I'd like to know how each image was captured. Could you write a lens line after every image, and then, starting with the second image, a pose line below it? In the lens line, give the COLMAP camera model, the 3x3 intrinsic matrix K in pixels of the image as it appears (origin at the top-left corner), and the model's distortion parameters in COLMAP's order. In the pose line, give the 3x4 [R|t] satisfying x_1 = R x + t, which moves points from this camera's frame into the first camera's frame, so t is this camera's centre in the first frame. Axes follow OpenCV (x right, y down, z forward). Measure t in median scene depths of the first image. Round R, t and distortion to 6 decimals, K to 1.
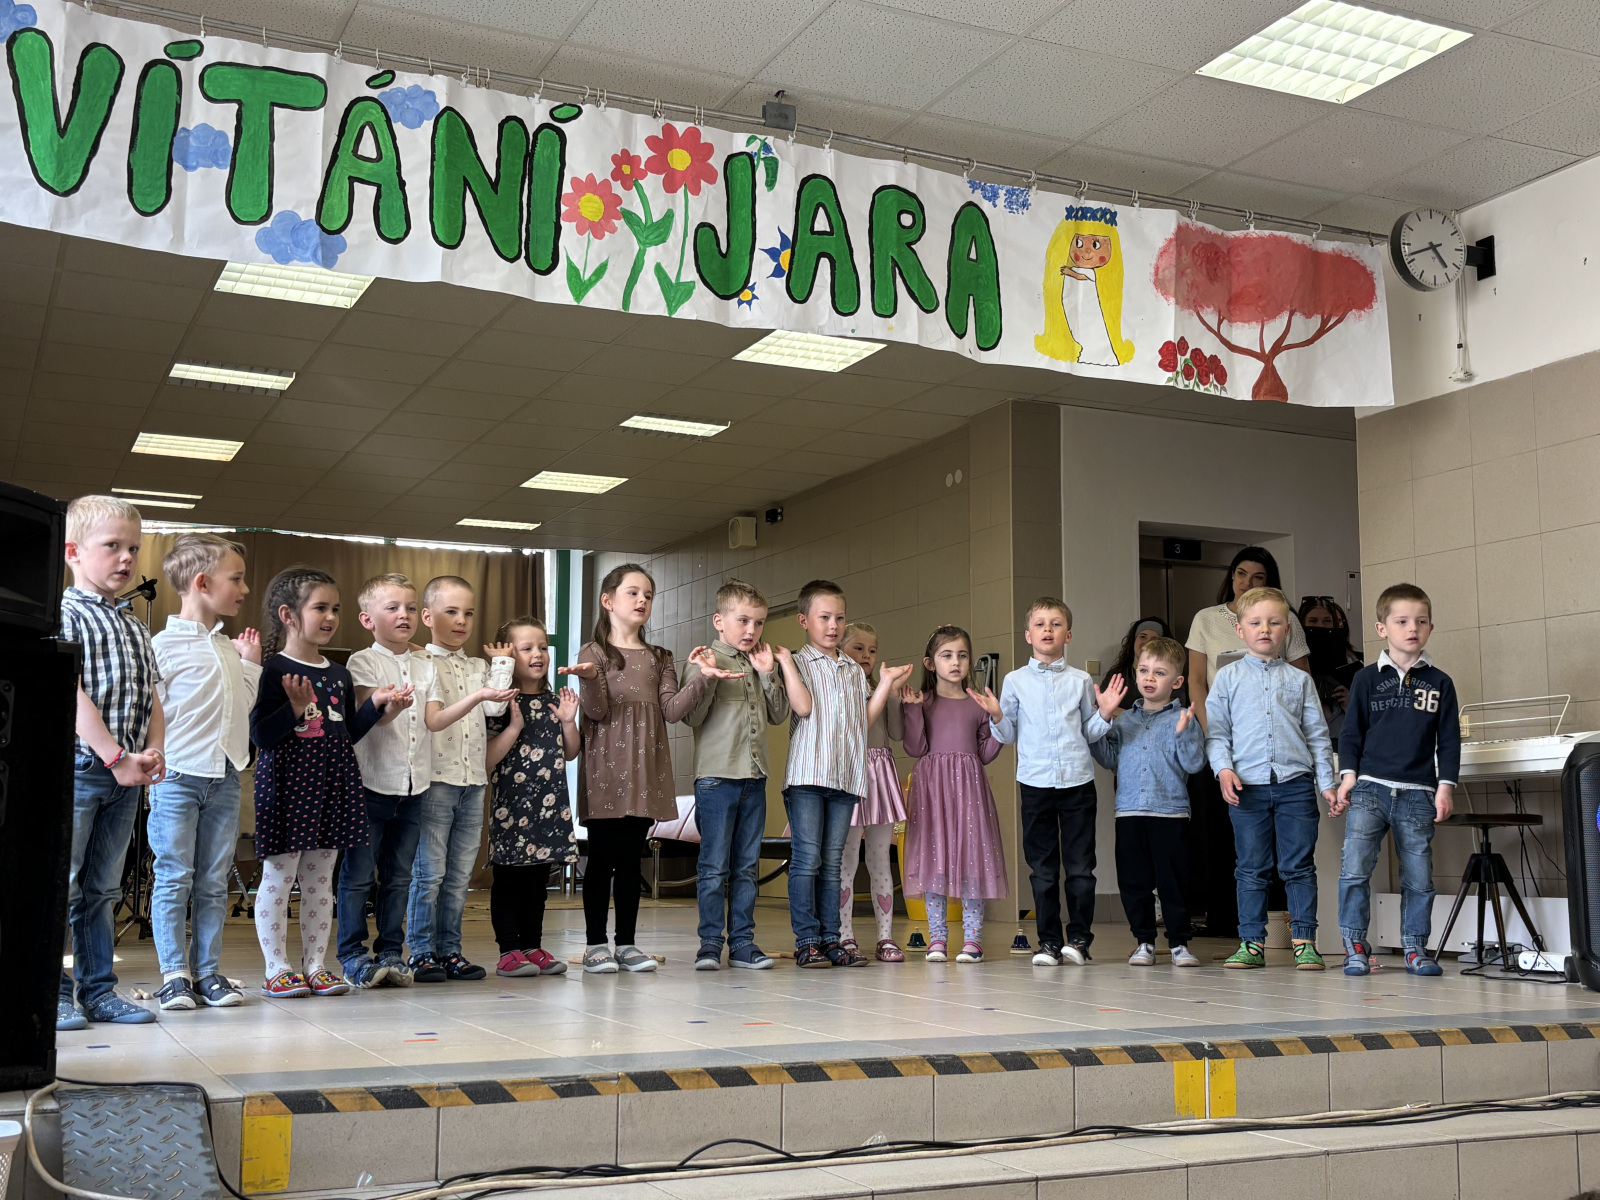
lens RADIAL K [[1779.1, 0, 811.5], [0, 1779.1, 605.5], [0, 0, 1]] dist [0.014941, 0.000000]
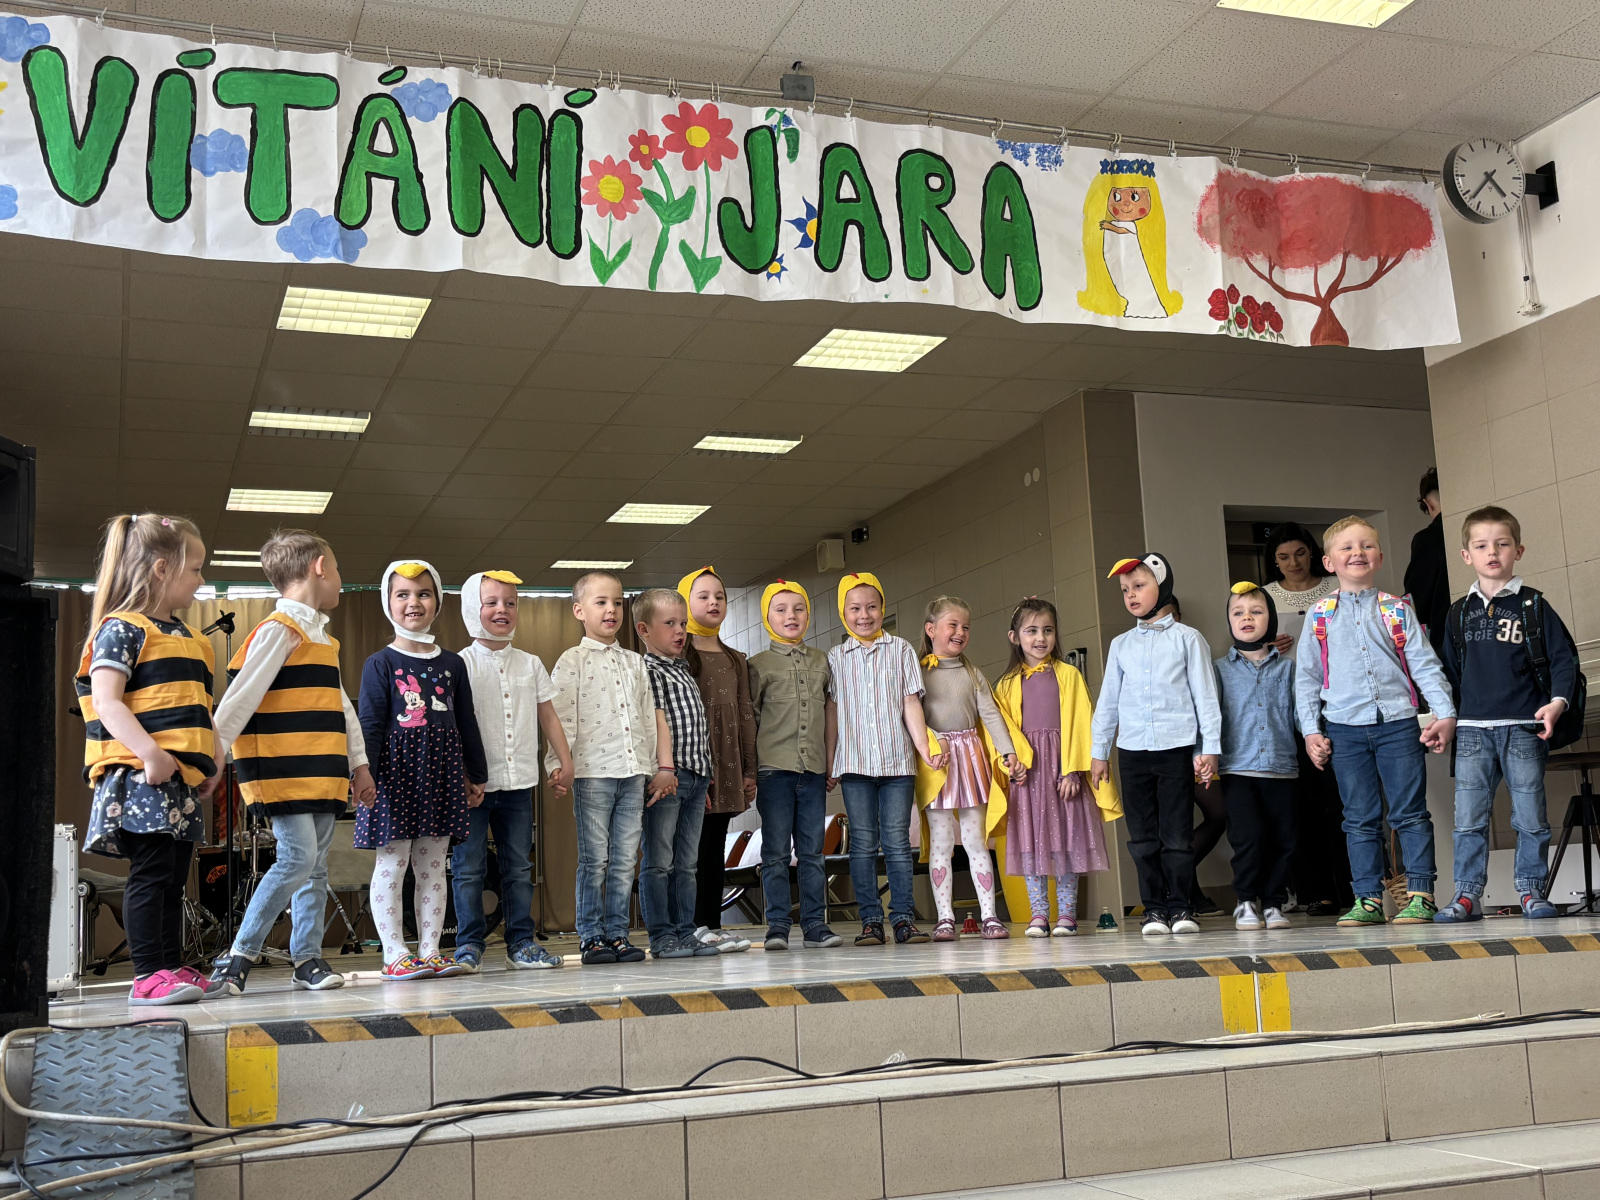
lens RADIAL K [[1764.0, 0, 813.3], [0, 1764.0, 622.2], [0, 0, 1]] dist [0.022641, 0.000000]
pose [[0.995438, -0.064283, -0.070501, 0.042195], [0.062611, 0.997708, -0.025666, 0.049849], [0.071990, 0.021134, 0.997181, 0.026397]]
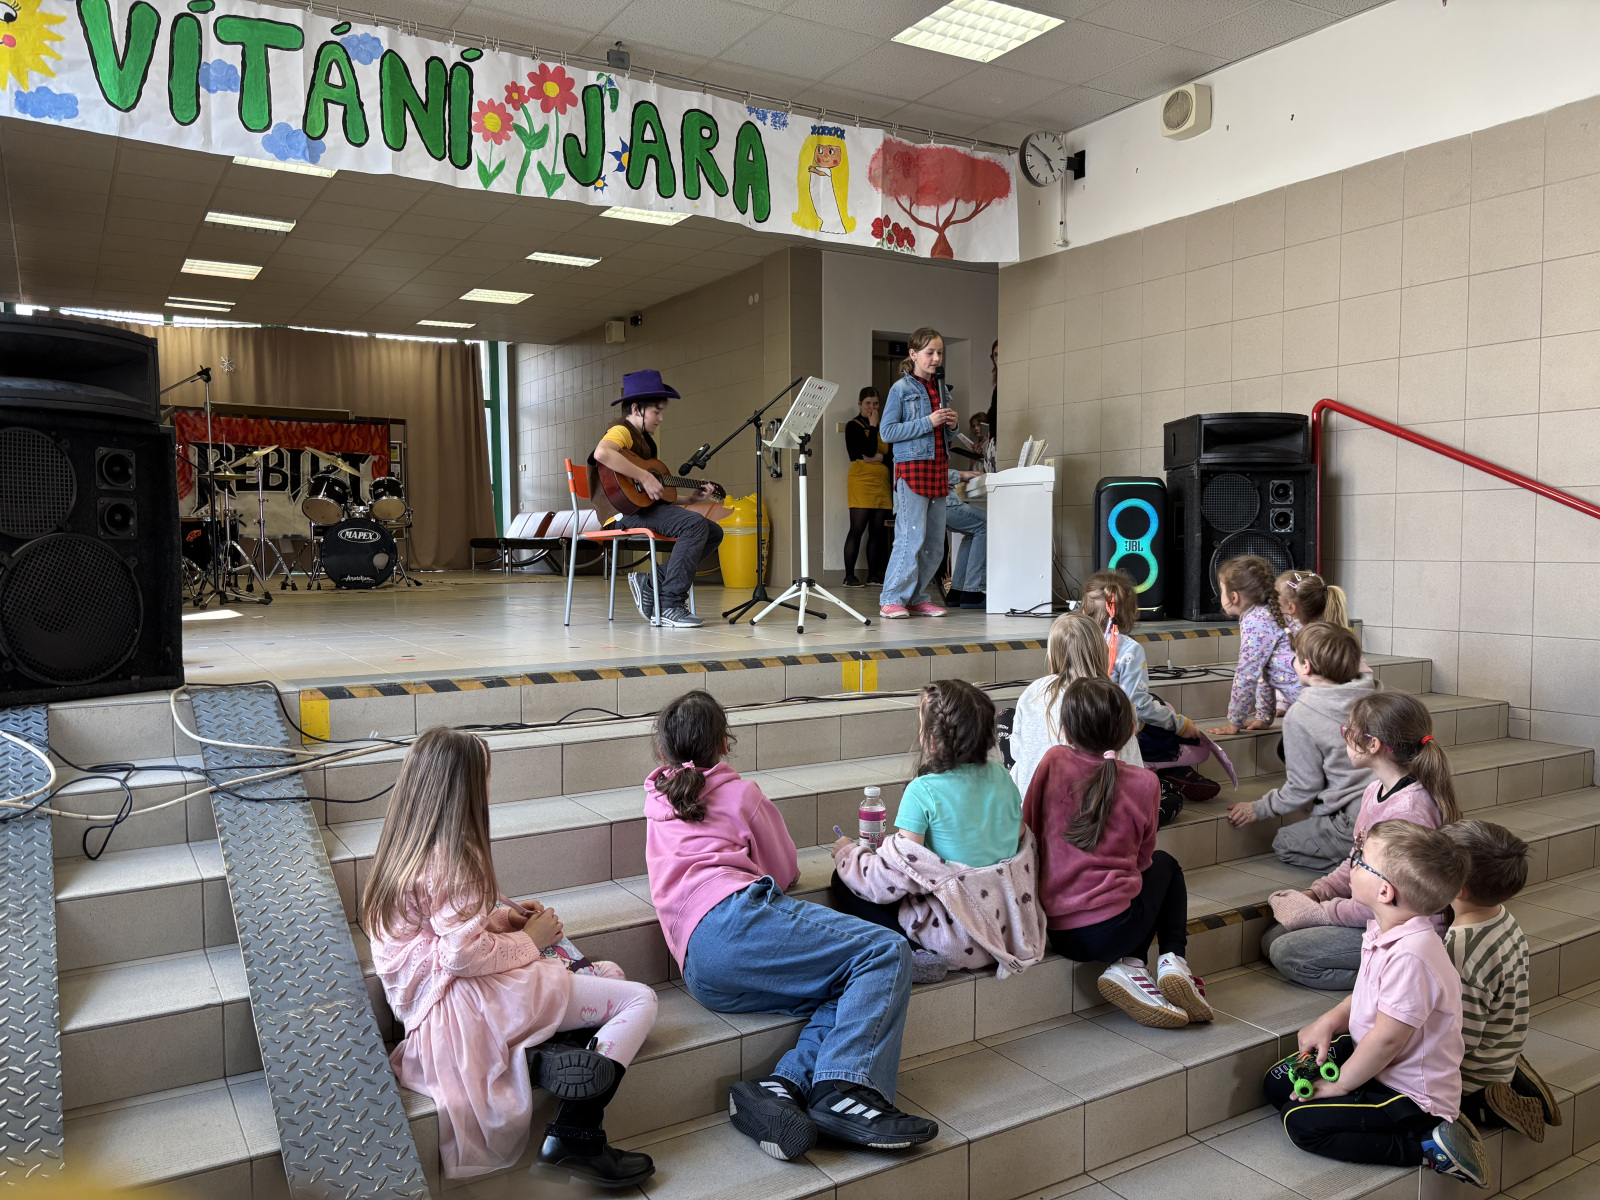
lens RADIAL K [[1195.0, 0, 814.1], [0, 1195.0, 607.4], [0, 0, 1]] dist [0.013872, -0.025280]
pose [[0.993798, -0.016715, 0.109933, 0.027813], [-0.004640, 0.981542, 0.191189, -0.015665], [-0.111099, -0.190513, 0.975378, -0.092667]]
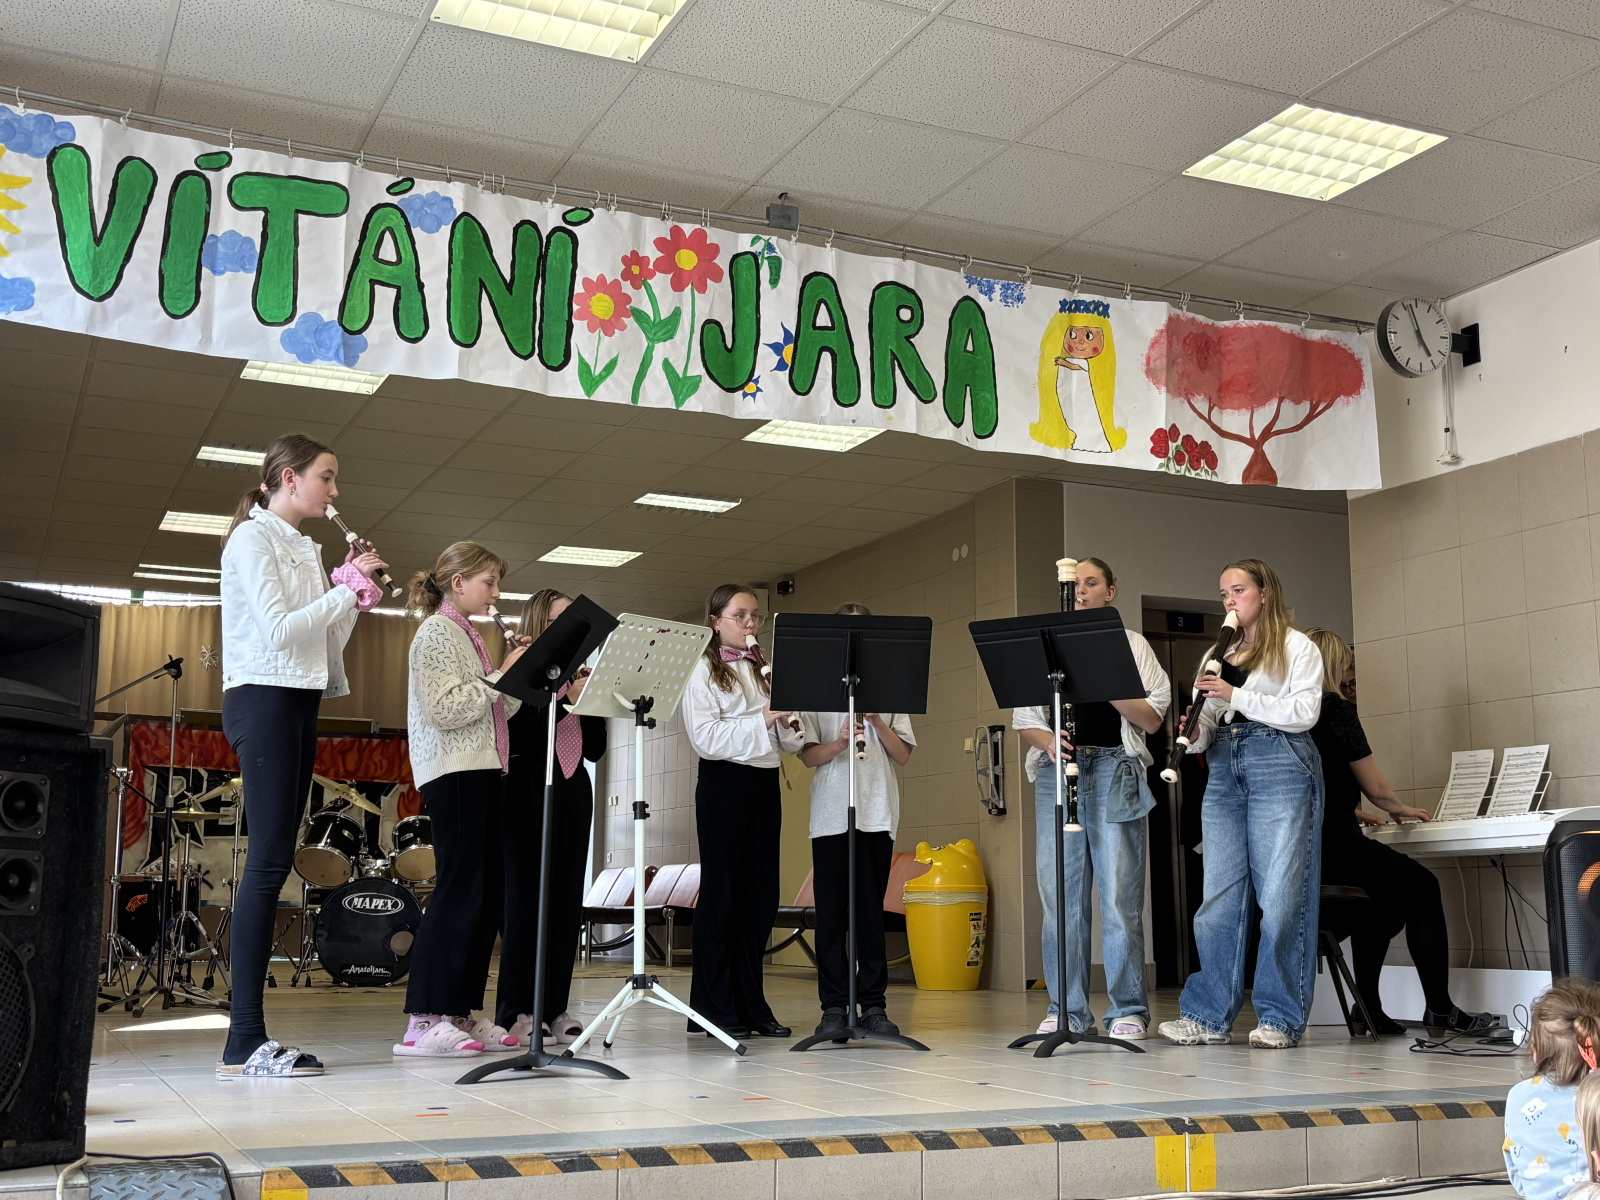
lens RADIAL K [[1764.0, 0, 807.5], [0, 1764.0, 616.5], [0, 0, 1]] dist [0.022641, 0.000000]
pose [[0.999926, -0.002210, -0.011960, 0.008742], [0.001858, 0.999567, -0.029365, -0.010885], [0.012020, 0.029340, 0.999497, -0.026721]]
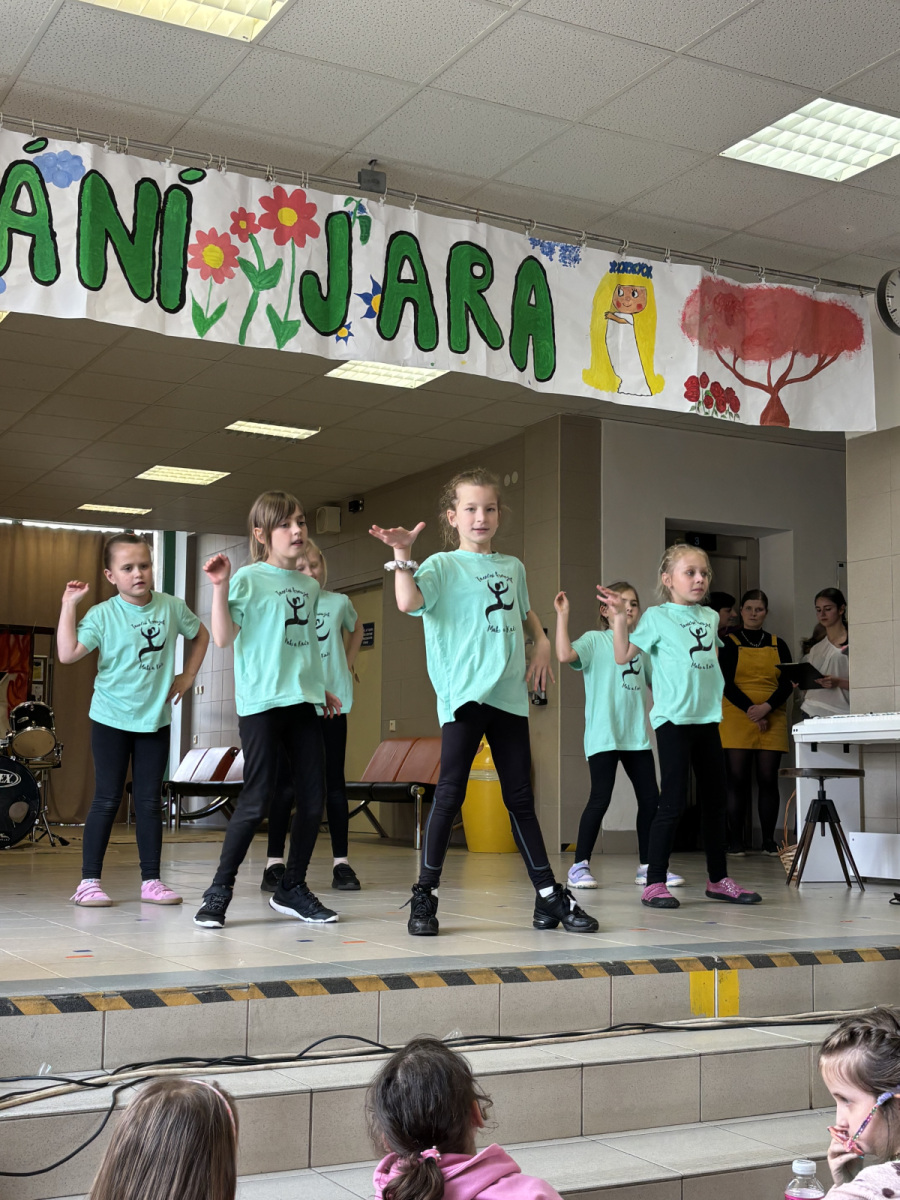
lens RADIAL K [[1547.8, 0, 465.4], [0, 1547.8, 615.3], [0, 0, 1]] dist [0.028023, 0.000000]
pose [[0.998361, 0.010567, 0.056246, -0.011522], [-0.012015, 0.999604, 0.025464, -0.012916], [-0.055955, -0.026098, 0.998092, -0.045450]]
